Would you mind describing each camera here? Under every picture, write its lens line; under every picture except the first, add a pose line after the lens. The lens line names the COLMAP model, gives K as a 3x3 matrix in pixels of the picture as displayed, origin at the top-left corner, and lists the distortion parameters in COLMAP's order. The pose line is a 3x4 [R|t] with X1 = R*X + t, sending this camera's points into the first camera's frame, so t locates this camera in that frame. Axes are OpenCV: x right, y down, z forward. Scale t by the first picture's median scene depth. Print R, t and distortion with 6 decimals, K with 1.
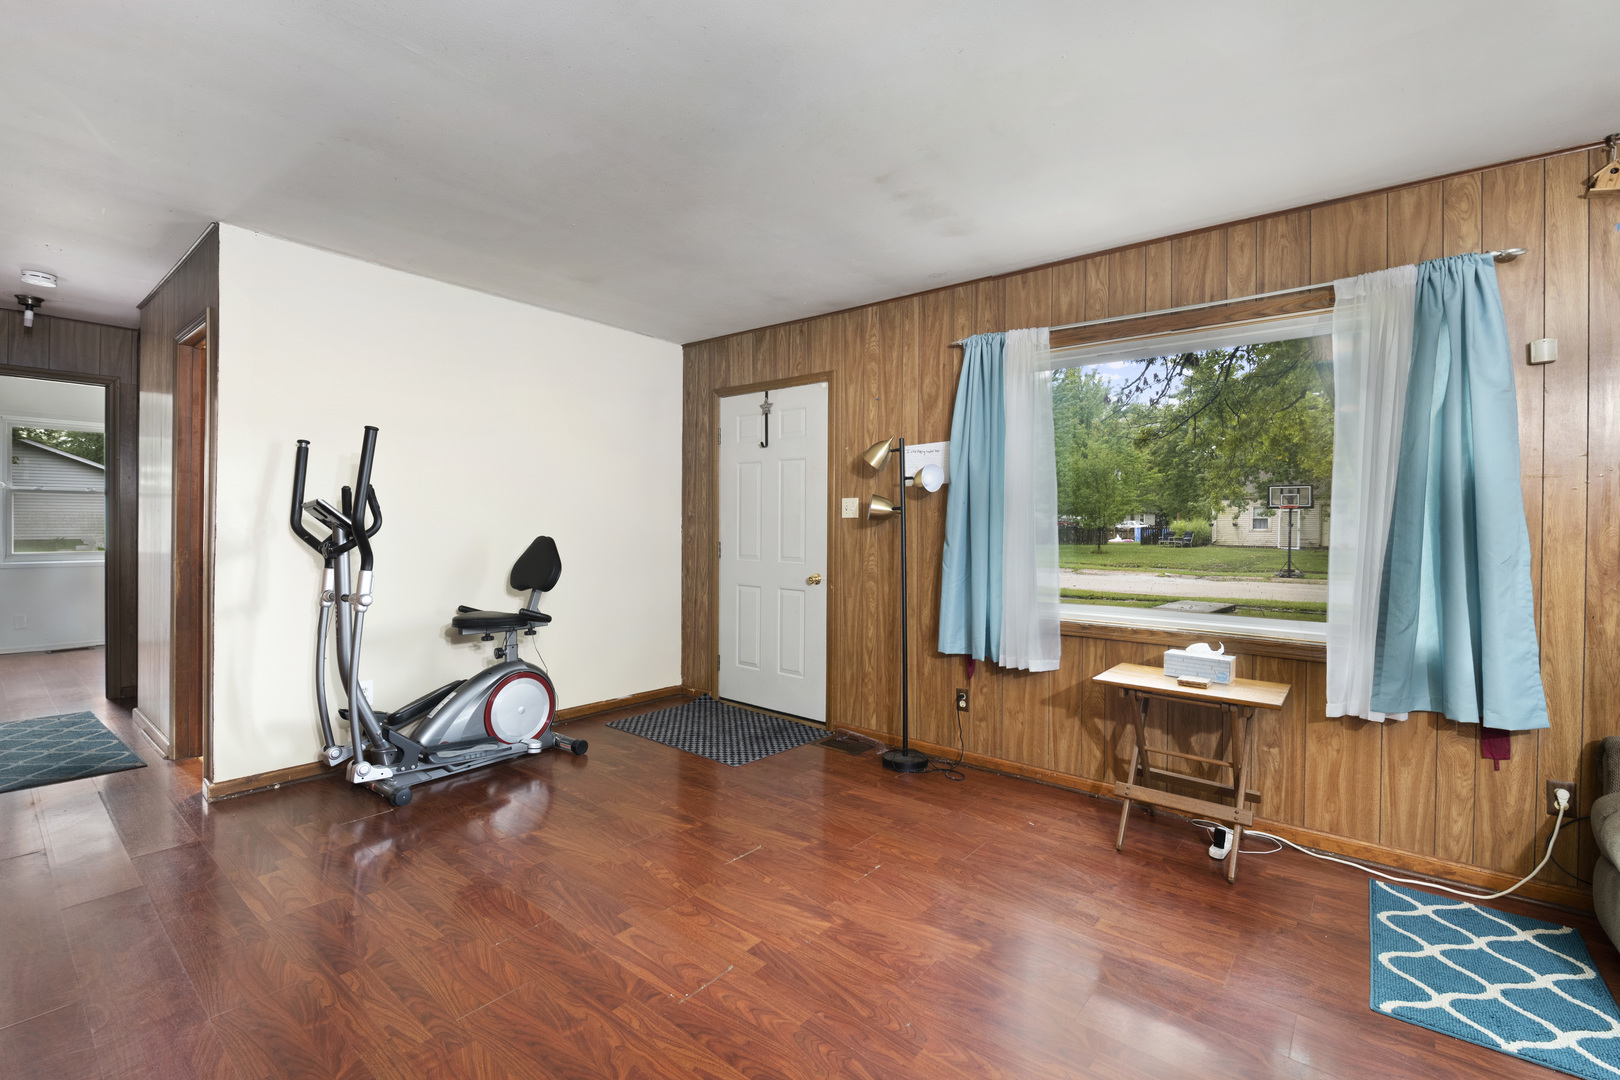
lens RADIAL K [[719.2, 0, 818.1], [0, 719.2, 542.4], [0, 0, 1]] dist [-0.016165, -0.000825]
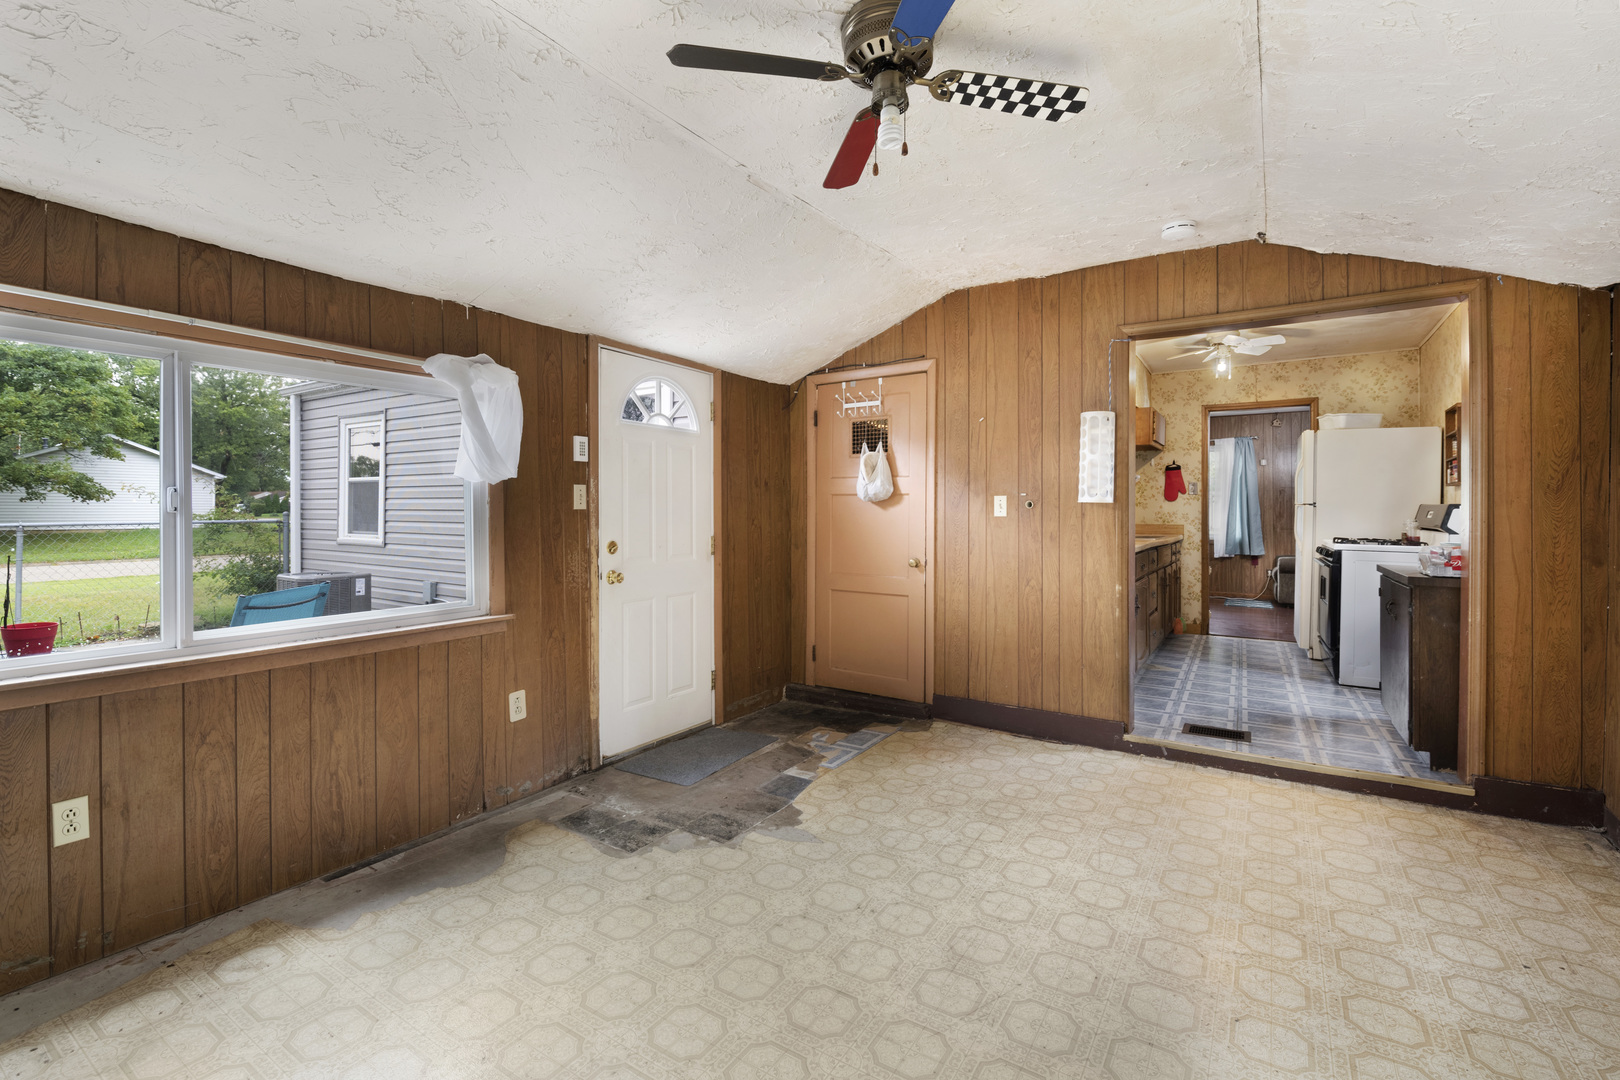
lens RADIAL K [[719.2, 0, 818.6], [0, 719.2, 510.1], [0, 0, 1]] dist [-0.016165, -0.000825]
pose [[0.989680, -0.009217, 0.142999, -1.953350], [0.010689, 0.999897, -0.009526, 0.012809], [-0.142896, 0.010956, 0.989677, -2.518370]]
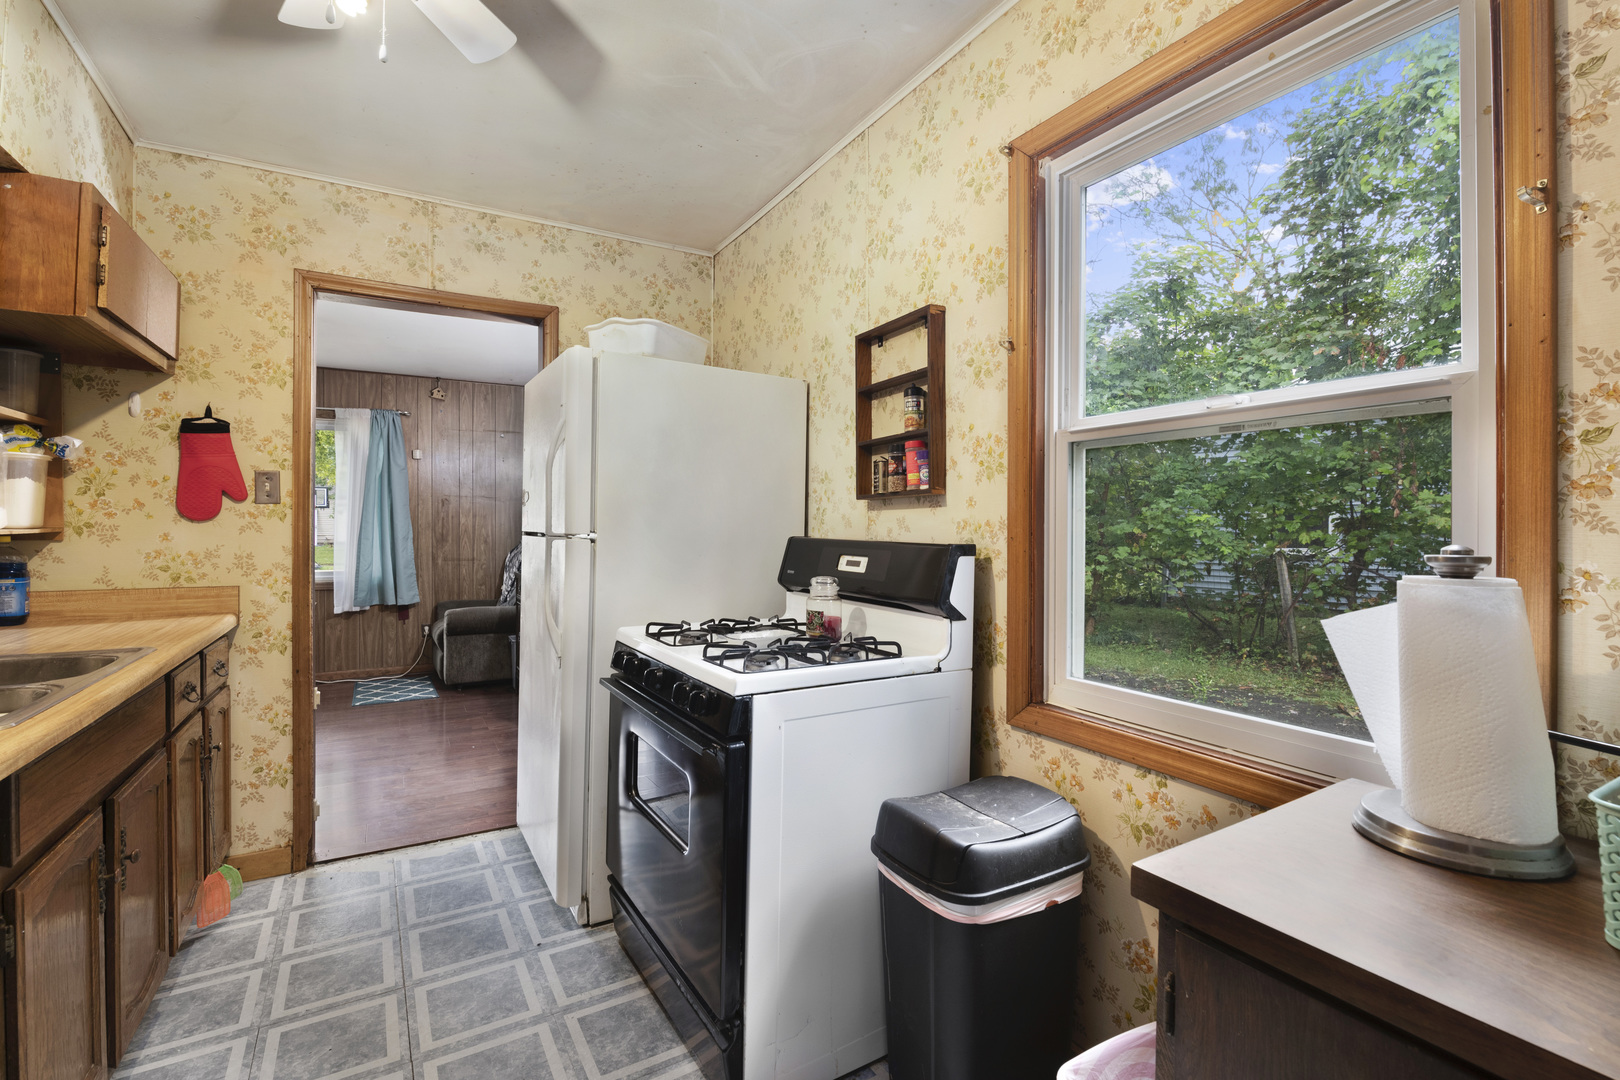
lens RADIAL K [[719.2, 0, 818.4], [0, 719.2, 527.7], [0, 0, 1]] dist [-0.016165, -0.000825]
pose [[0.325848, -0.014423, 0.945312, -0.866604], [0.007145, 0.999893, 0.012793, -0.029289], [-0.945395, 0.002586, 0.325916, -1.112050]]
